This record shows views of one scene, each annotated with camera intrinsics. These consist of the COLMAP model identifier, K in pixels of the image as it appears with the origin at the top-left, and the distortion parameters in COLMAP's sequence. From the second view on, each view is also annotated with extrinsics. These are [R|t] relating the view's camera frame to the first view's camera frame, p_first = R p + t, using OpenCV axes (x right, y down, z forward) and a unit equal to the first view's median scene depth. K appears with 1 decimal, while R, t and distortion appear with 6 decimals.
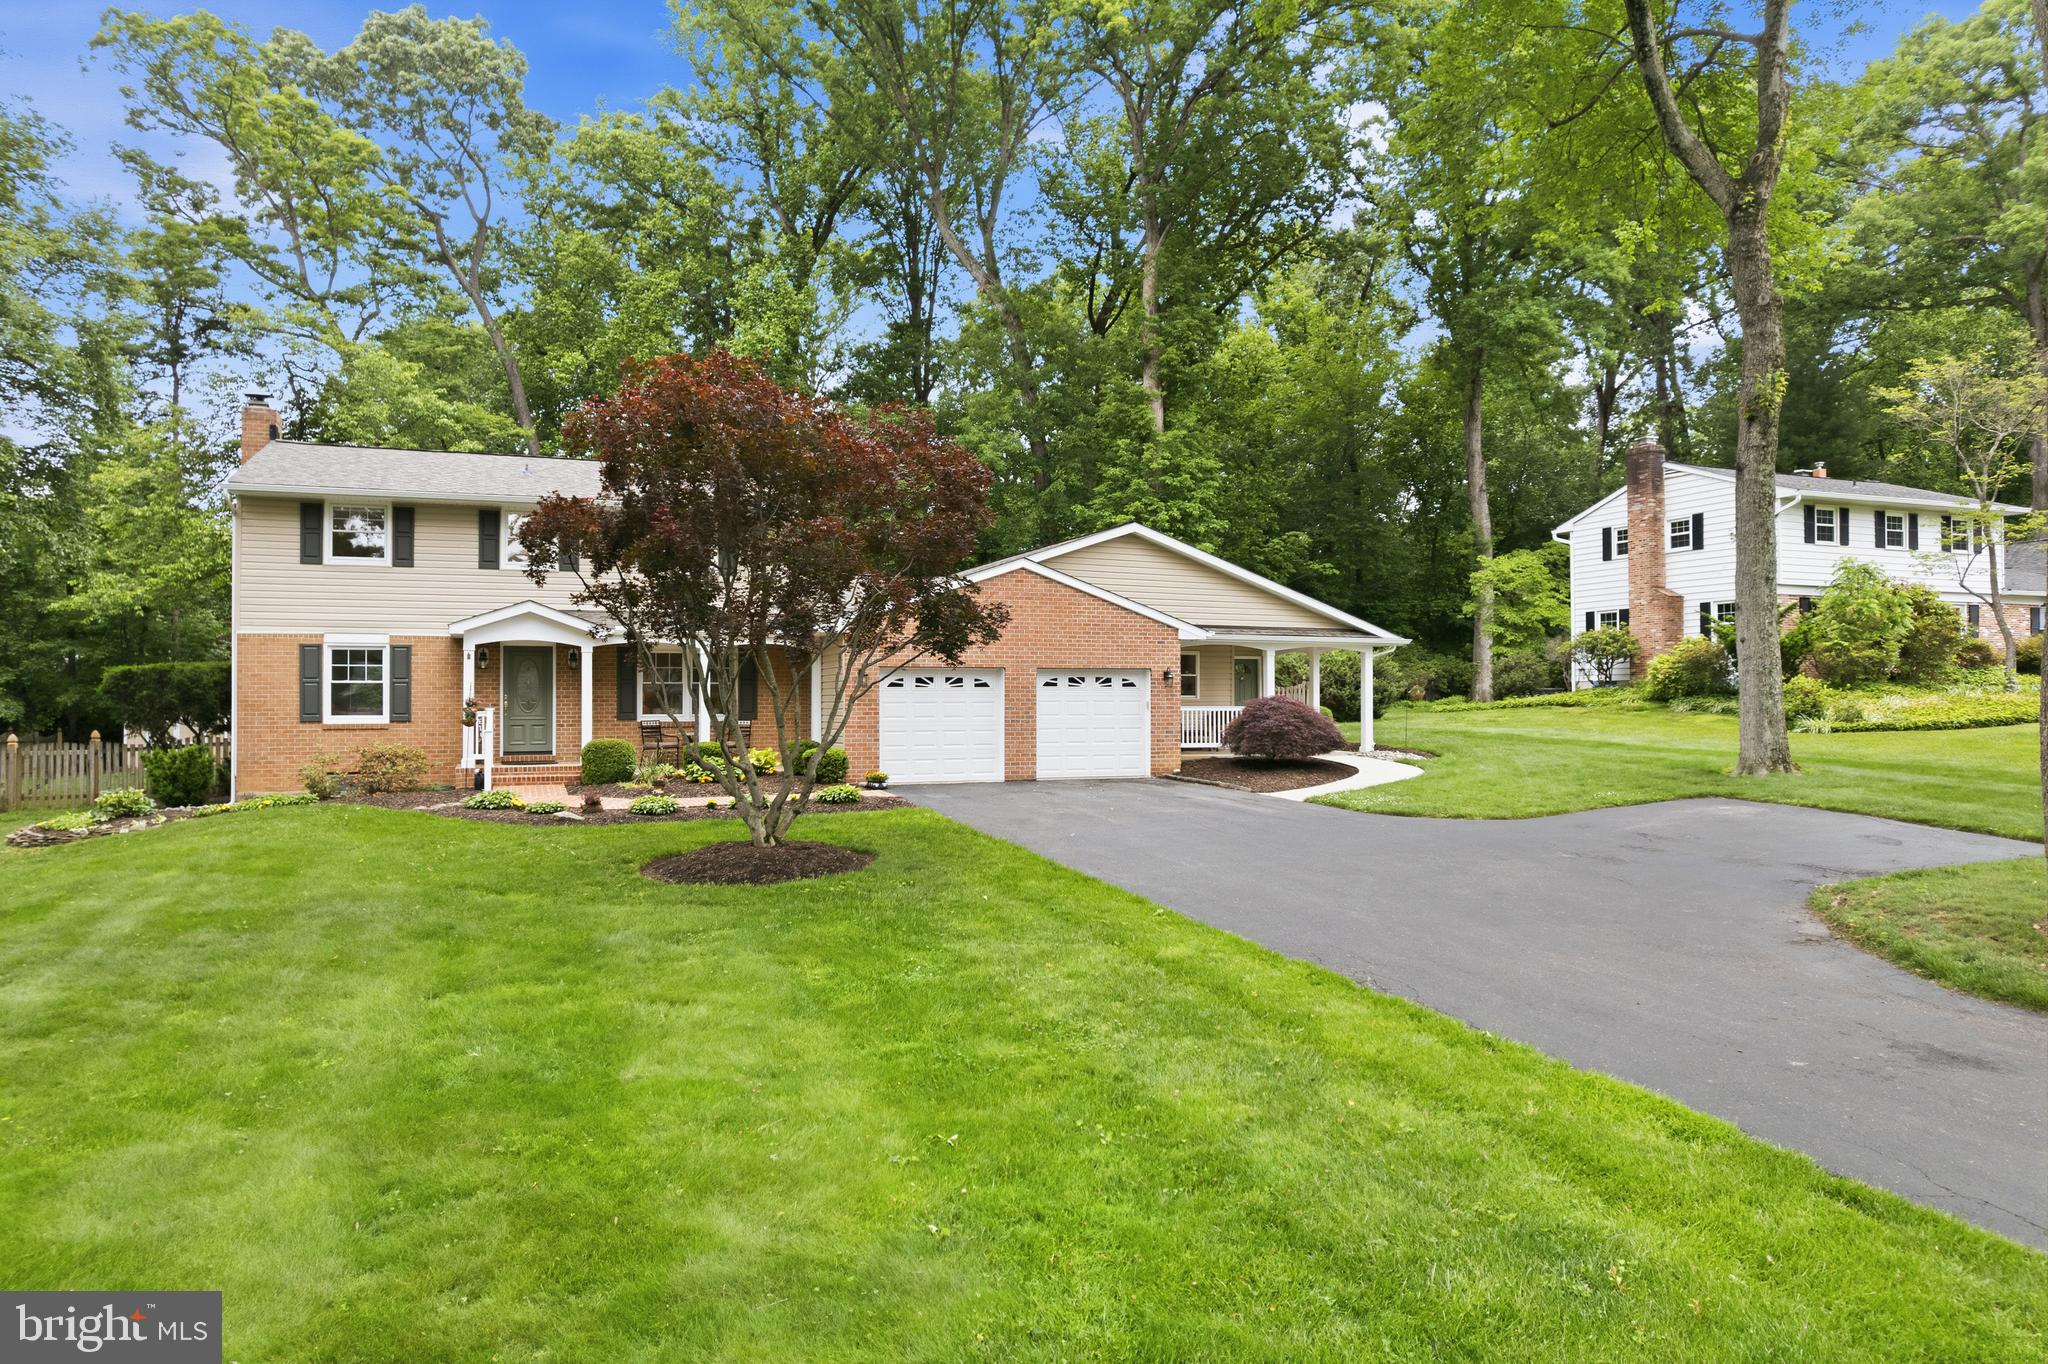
lens RADIAL K [[1308.8, 0, 1024.0], [0, 1308.8, 682.0], [0, 0, 1]] dist [-0.034097, 0.003895]
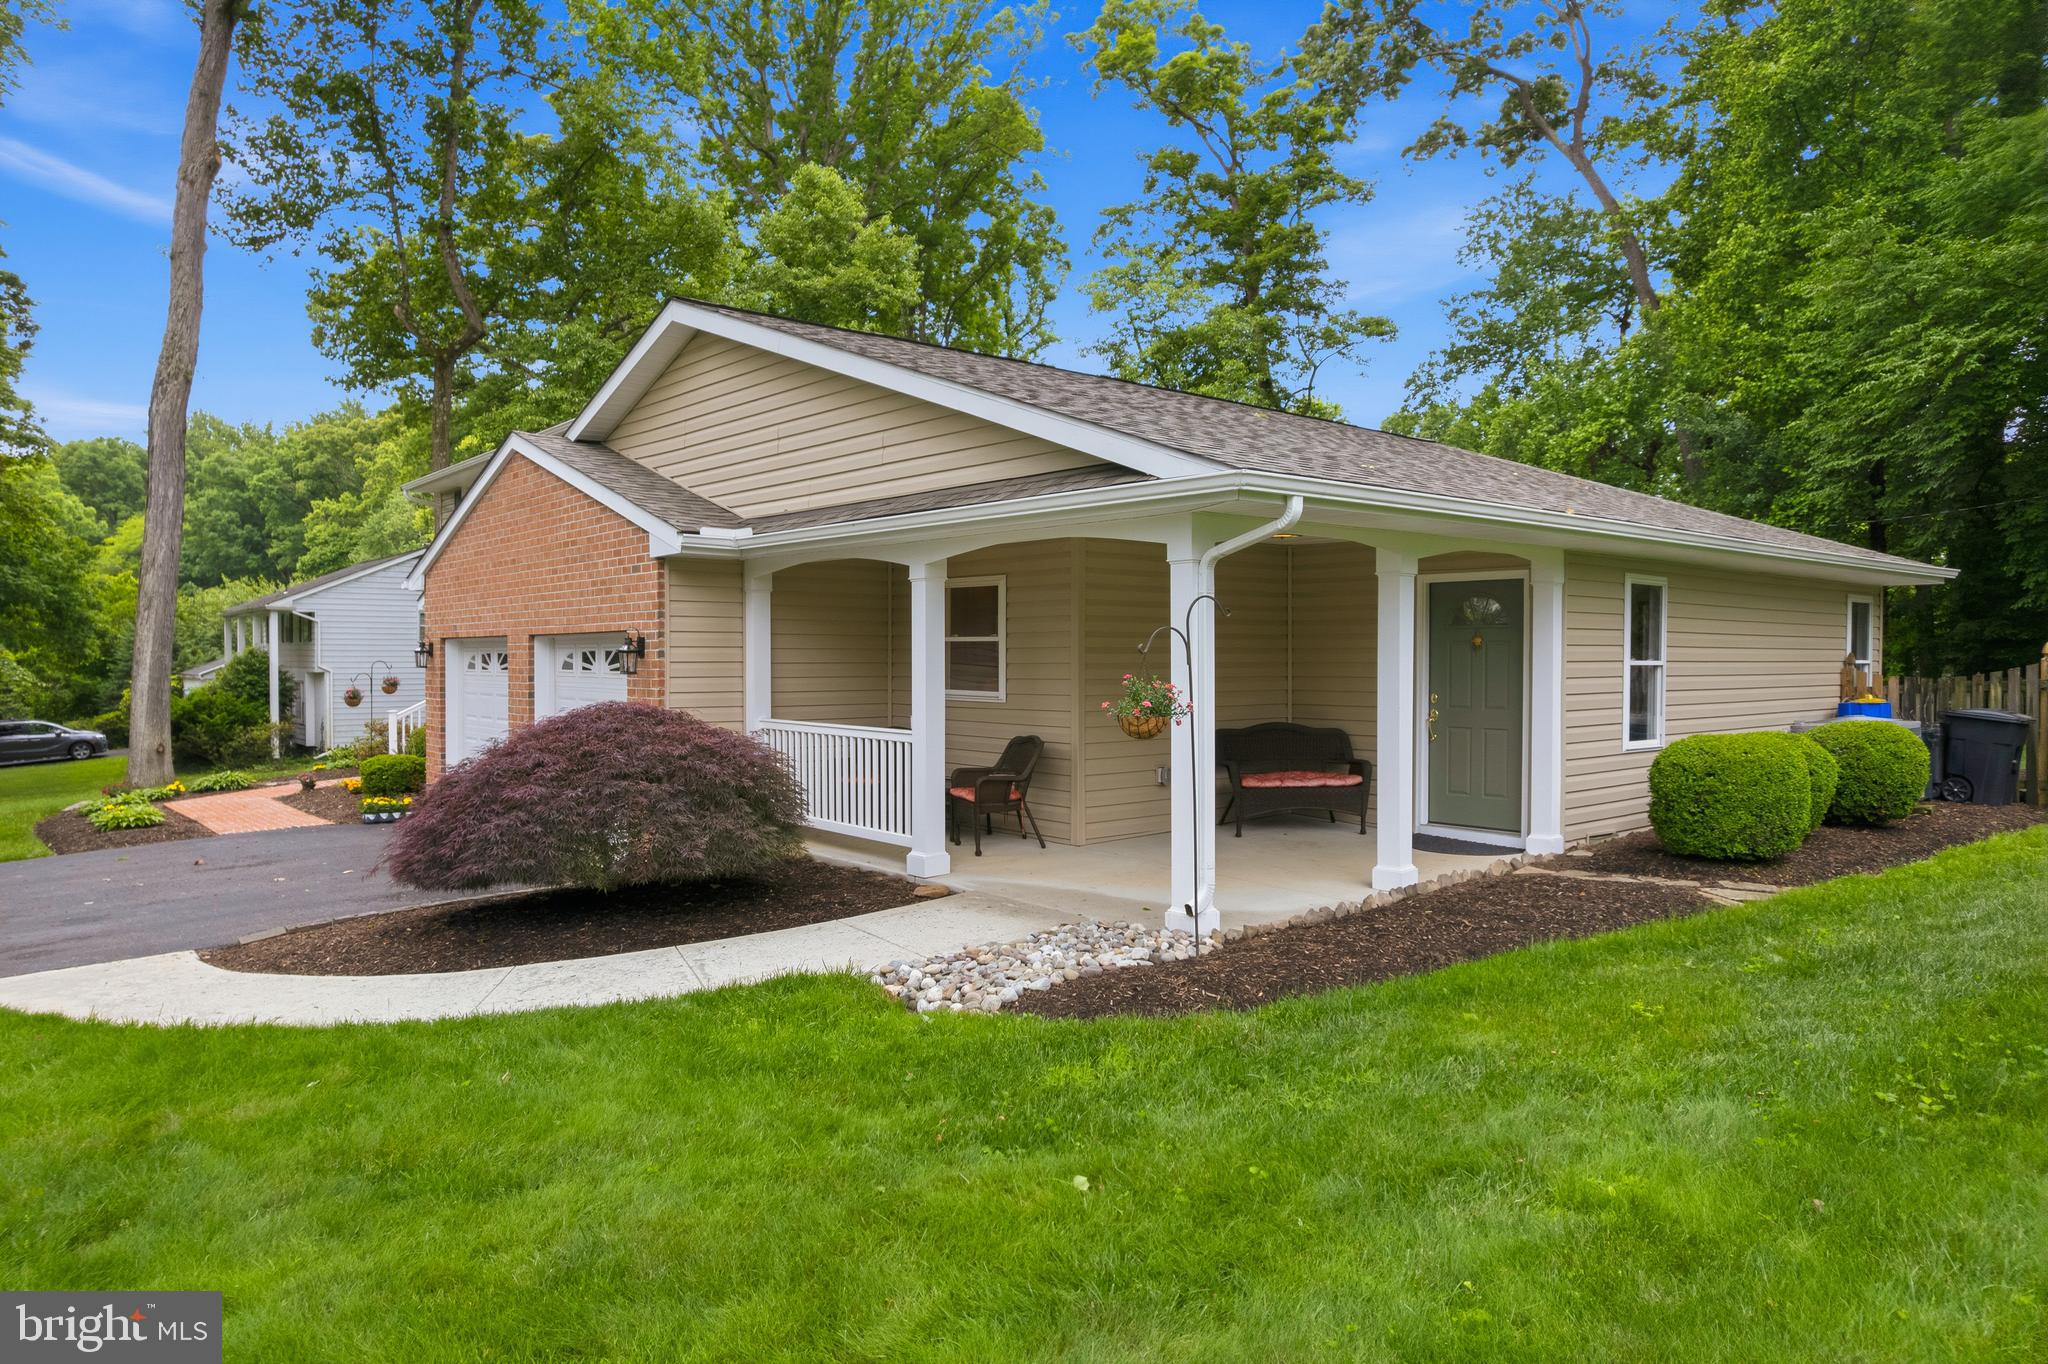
lens RADIAL K [[1282.7, 0, 990.3], [0, 1282.7, 682.5], [0, 0, 1]] dist [0.007964, 0.002682]
pose [[0.300433, 0.020086, -0.953591, 0.571391], [0.012485, 0.999610, 0.024989, -0.000992], [0.953721, -0.019413, 0.300065, 1.007264]]
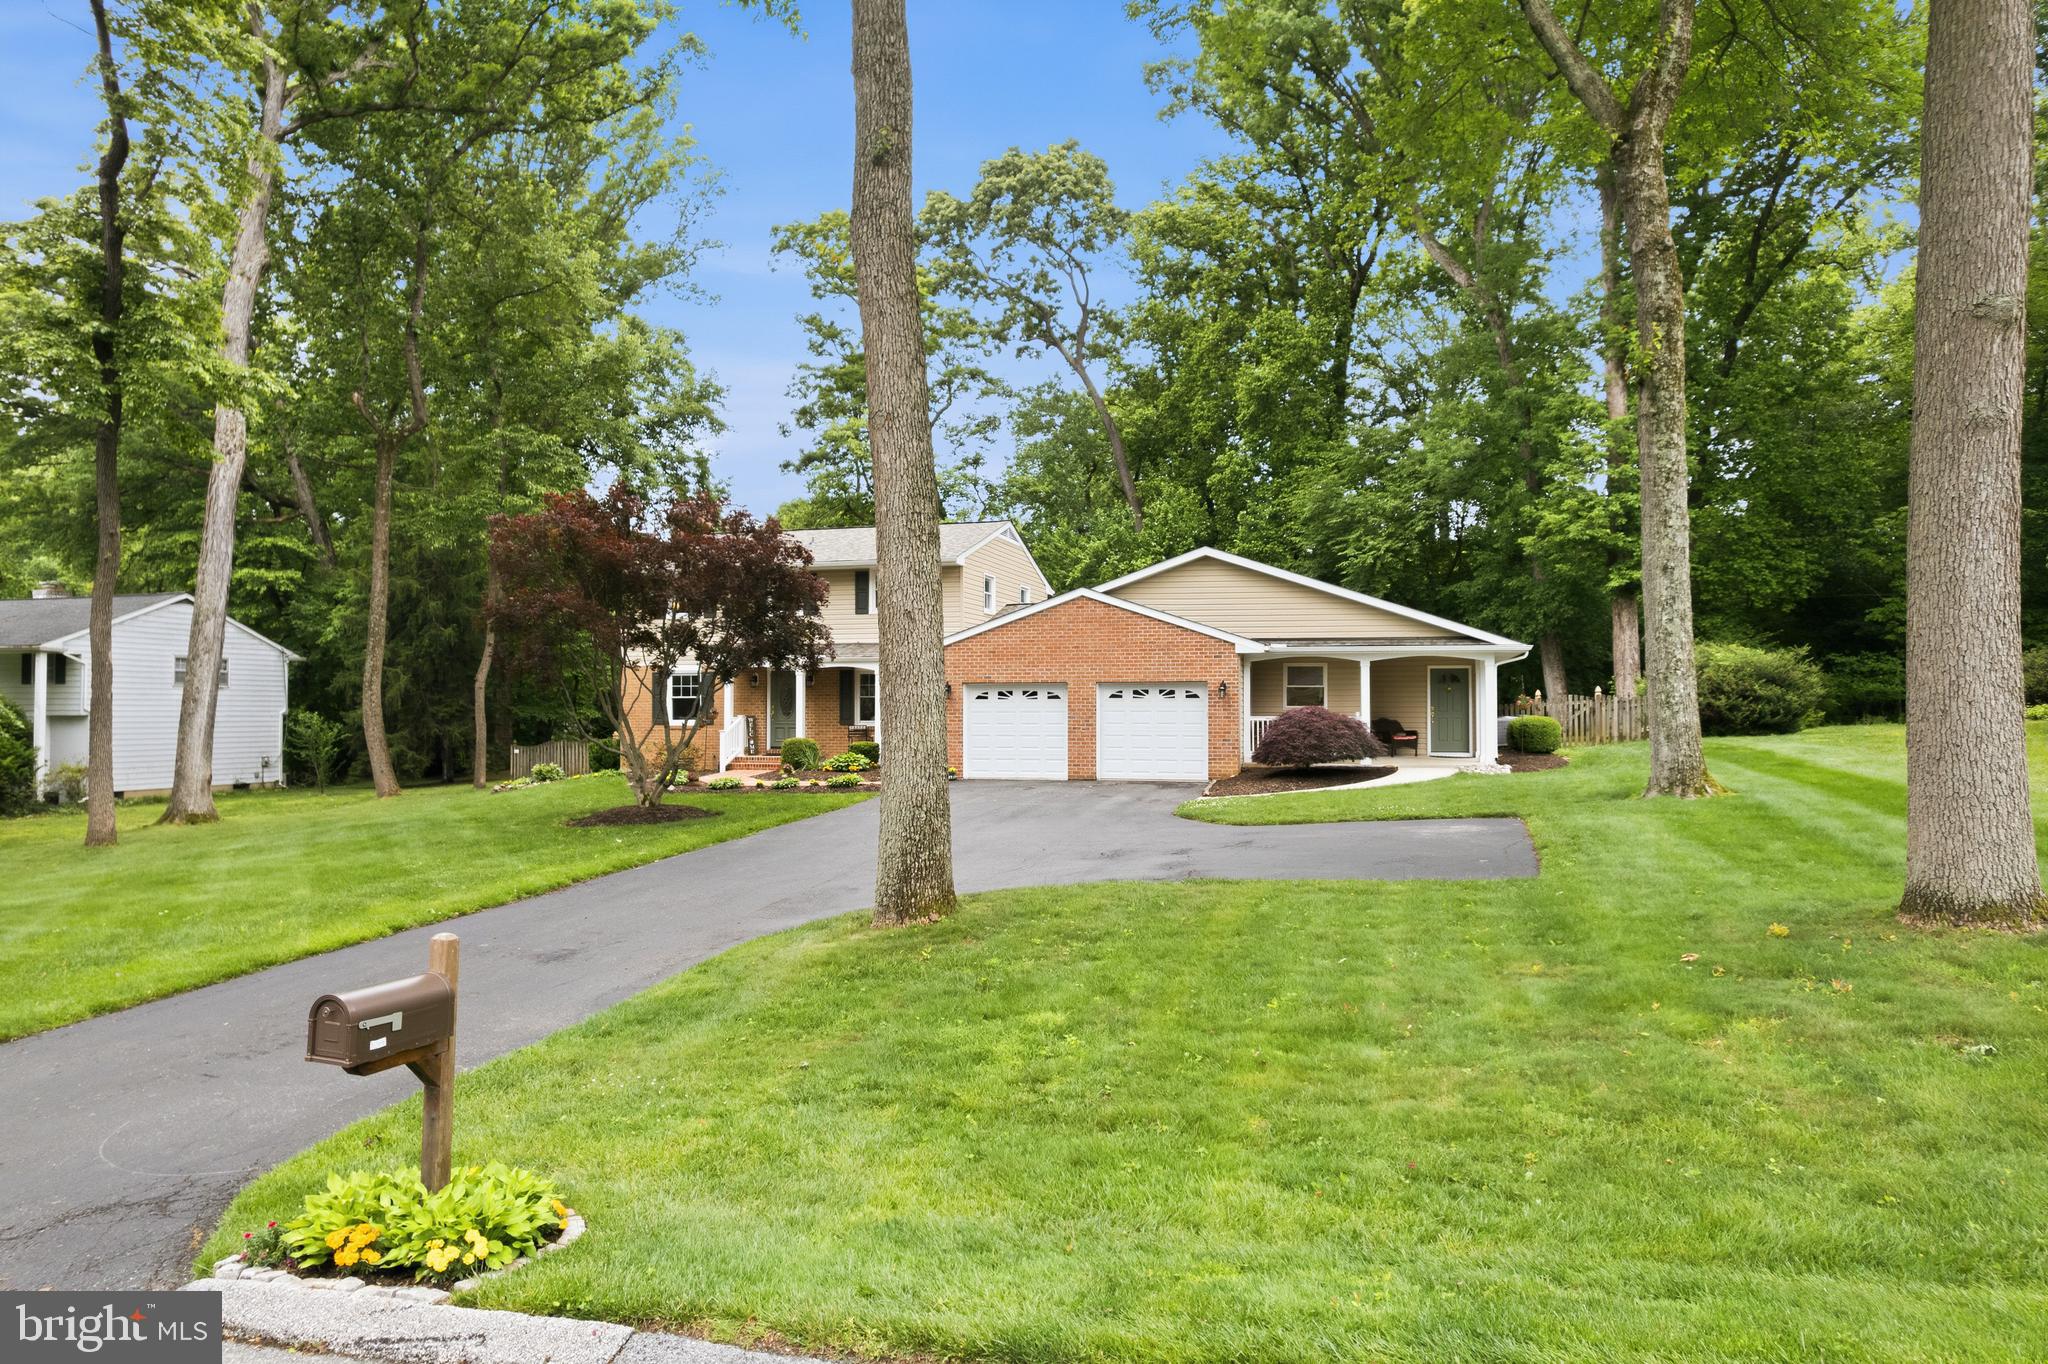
lens RADIAL K [[1308.8, 0, 1024.0], [0, 1308.8, 682.0], [0, 0, 1]] dist [-0.034097, 0.003895]
pose [[0.785081, -0.012566, -0.619266, 0.667807], [0.007691, 0.999915, -0.010539, 0.000813], [0.619346, 0.003511, 0.785111, 0.059185]]
